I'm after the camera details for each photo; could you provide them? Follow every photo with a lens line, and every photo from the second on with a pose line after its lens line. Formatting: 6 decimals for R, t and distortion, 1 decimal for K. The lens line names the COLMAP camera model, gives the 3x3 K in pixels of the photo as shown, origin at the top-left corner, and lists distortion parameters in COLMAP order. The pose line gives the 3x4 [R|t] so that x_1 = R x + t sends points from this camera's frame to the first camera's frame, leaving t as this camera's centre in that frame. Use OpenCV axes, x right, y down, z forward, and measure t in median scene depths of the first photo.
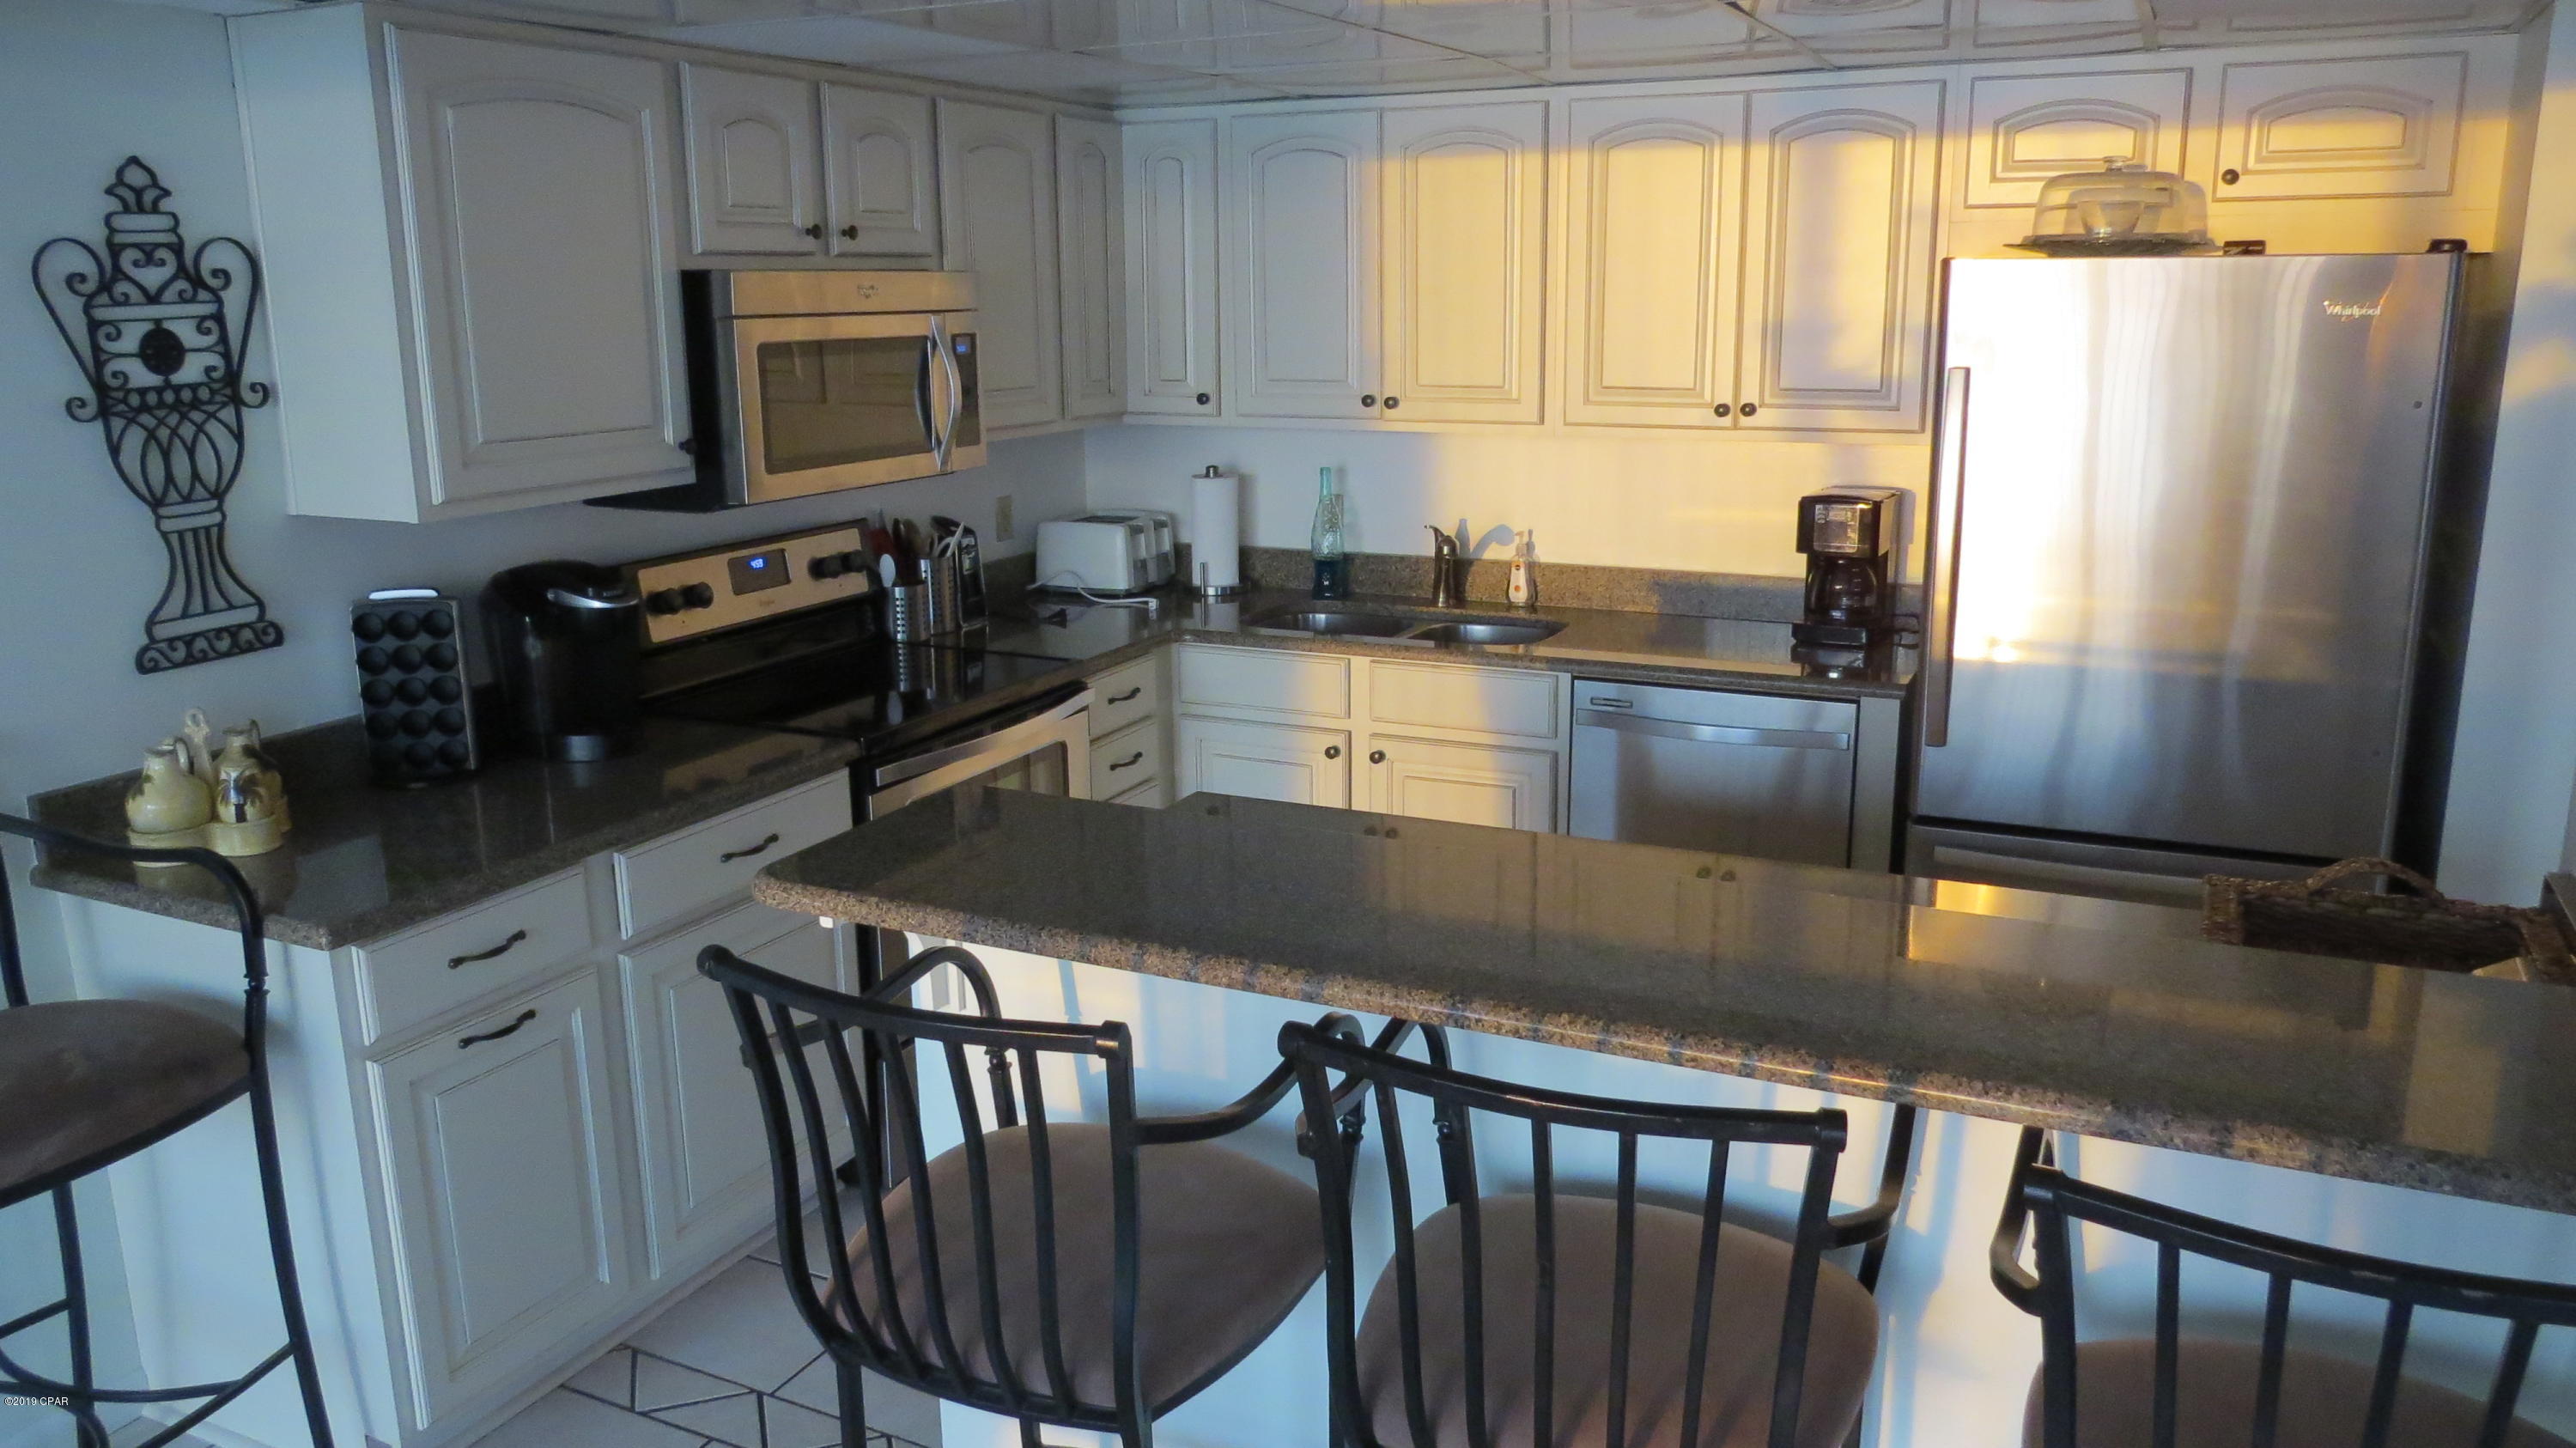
lens RADIAL K [[2073.6, 0, 1288.0], [0, 2073.6, 724.0], [0, 0, 1]] dist [-0.011499, -0.003749]
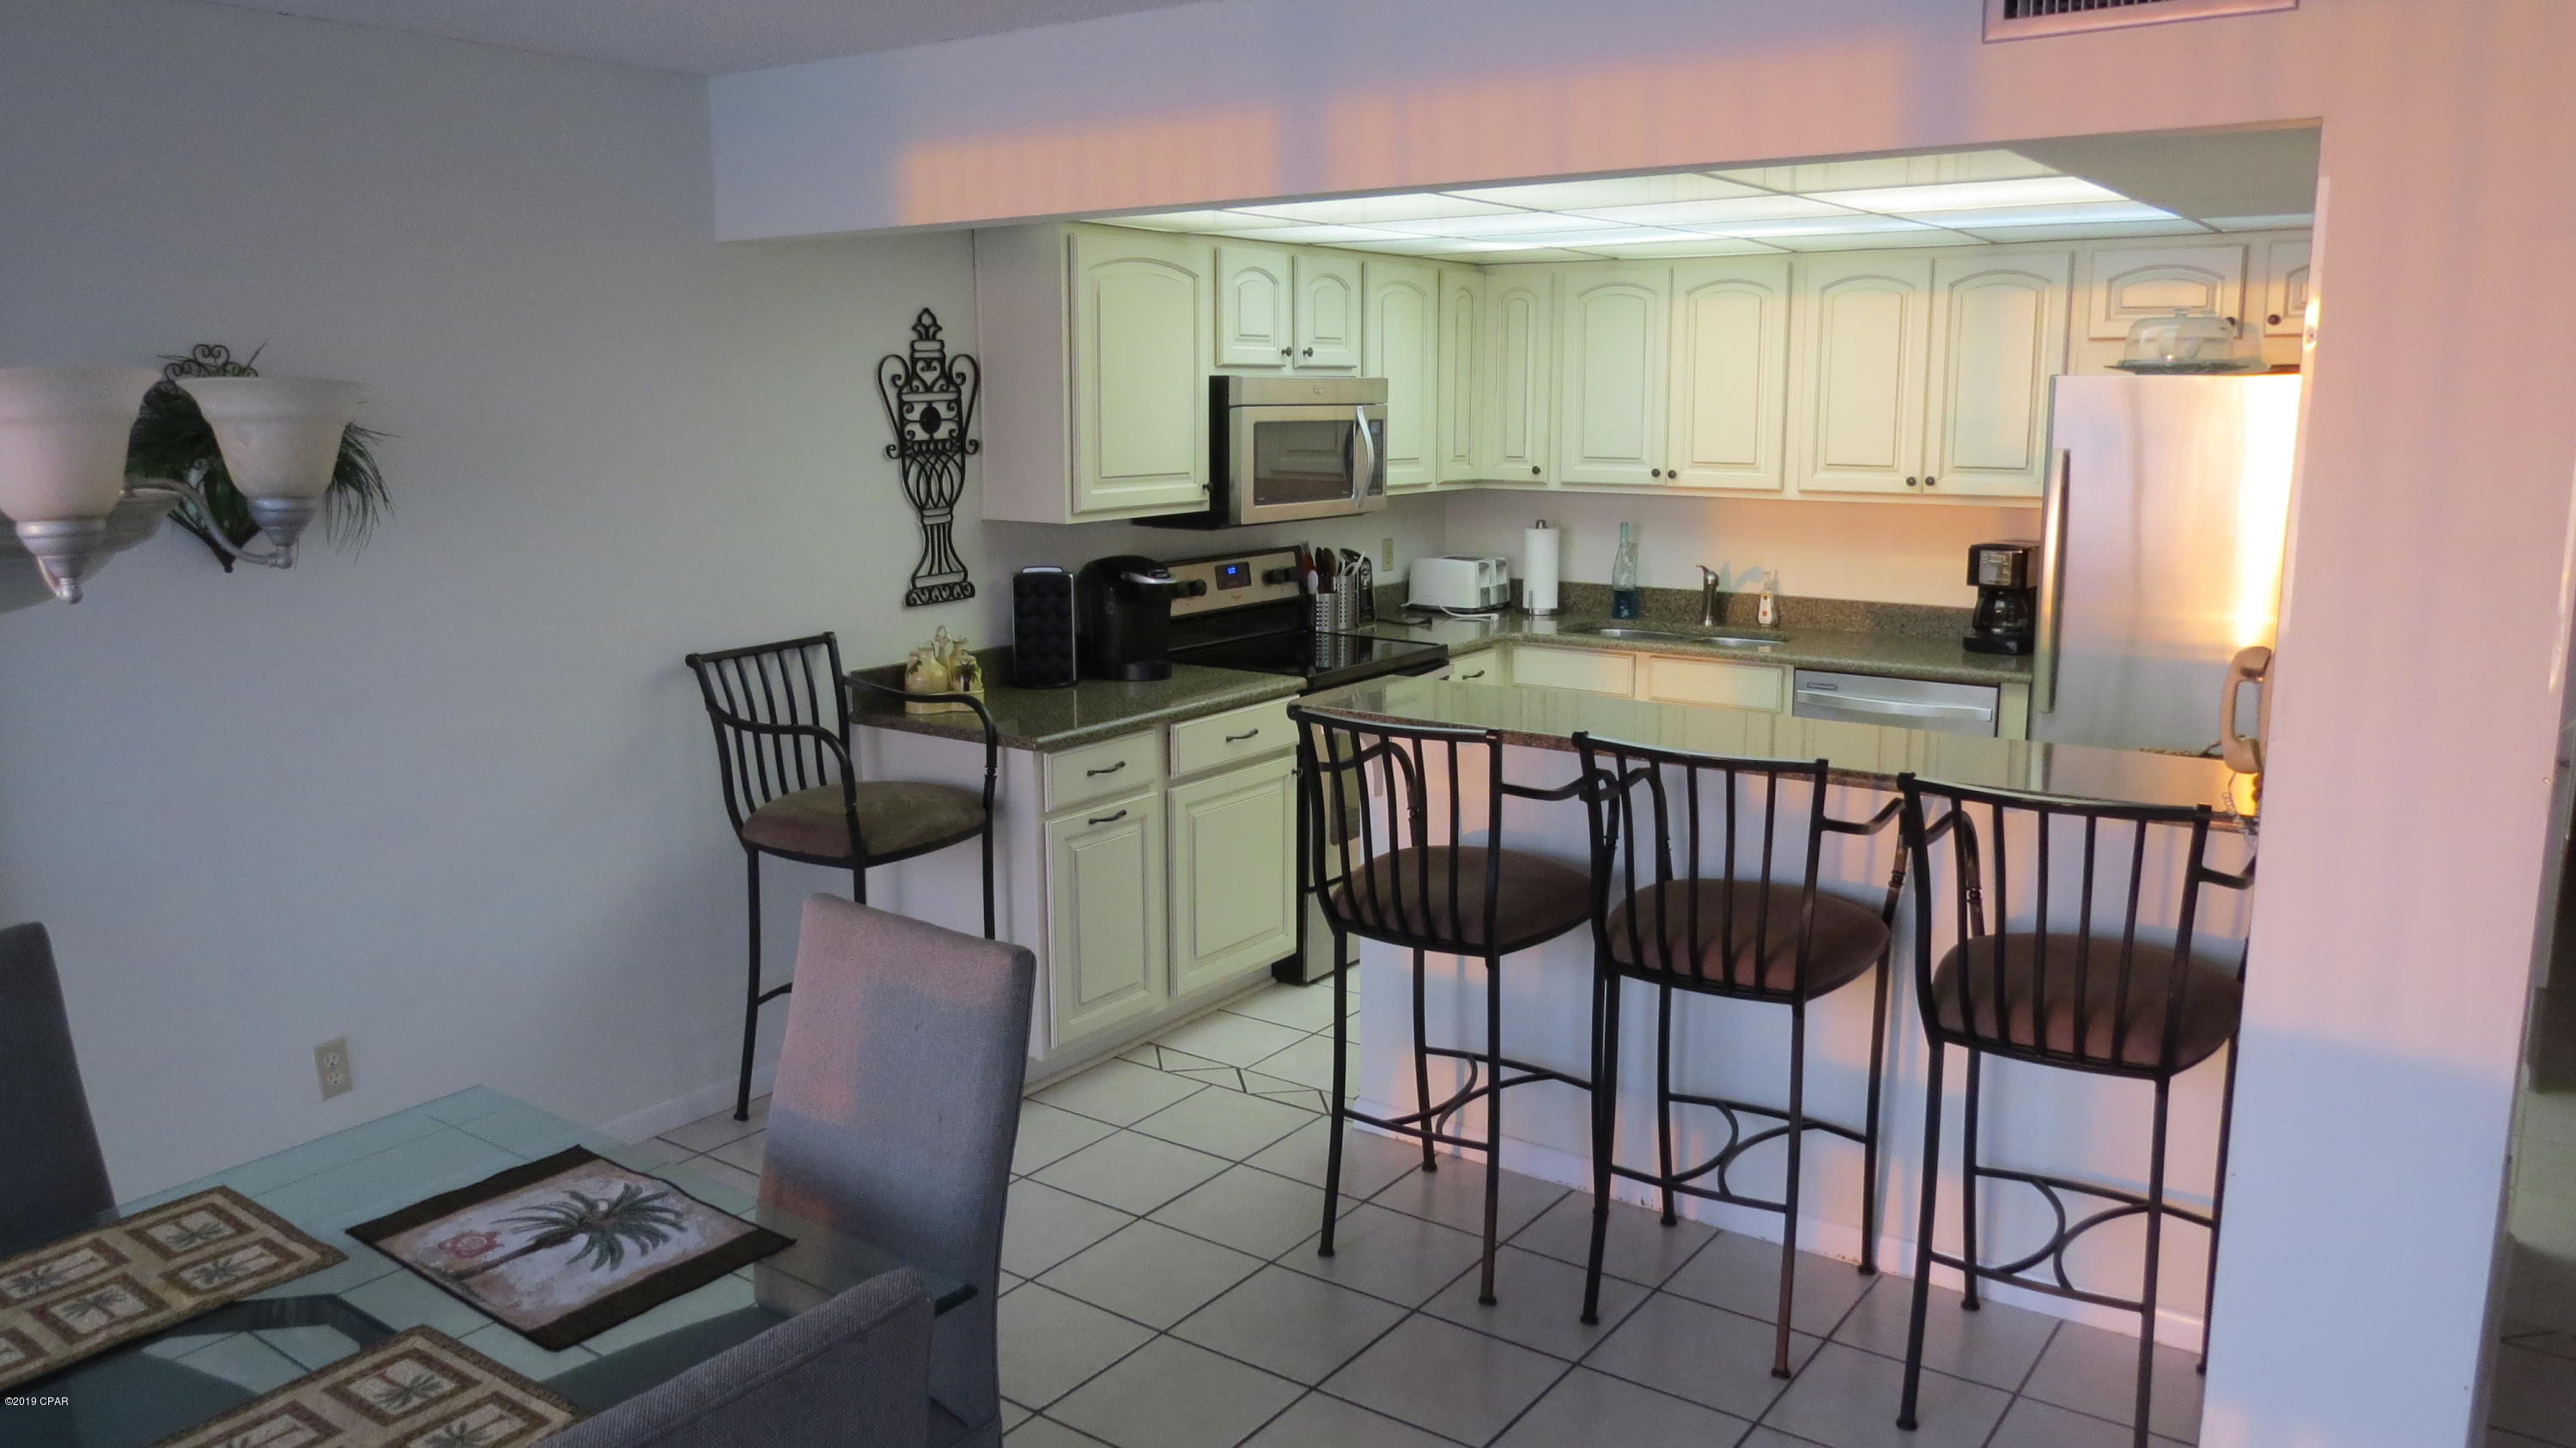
lens RADIAL K [[2073.6, 0, 1288.0], [0, 2073.6, 724.0], [0, 0, 1]] dist [-0.011499, -0.003749]
pose [[0.987649, 0.034437, -0.152850, 0.018495], [-0.041820, 0.998096, -0.045348, 0.120227], [0.150997, 0.051180, 0.987208, -0.562157]]
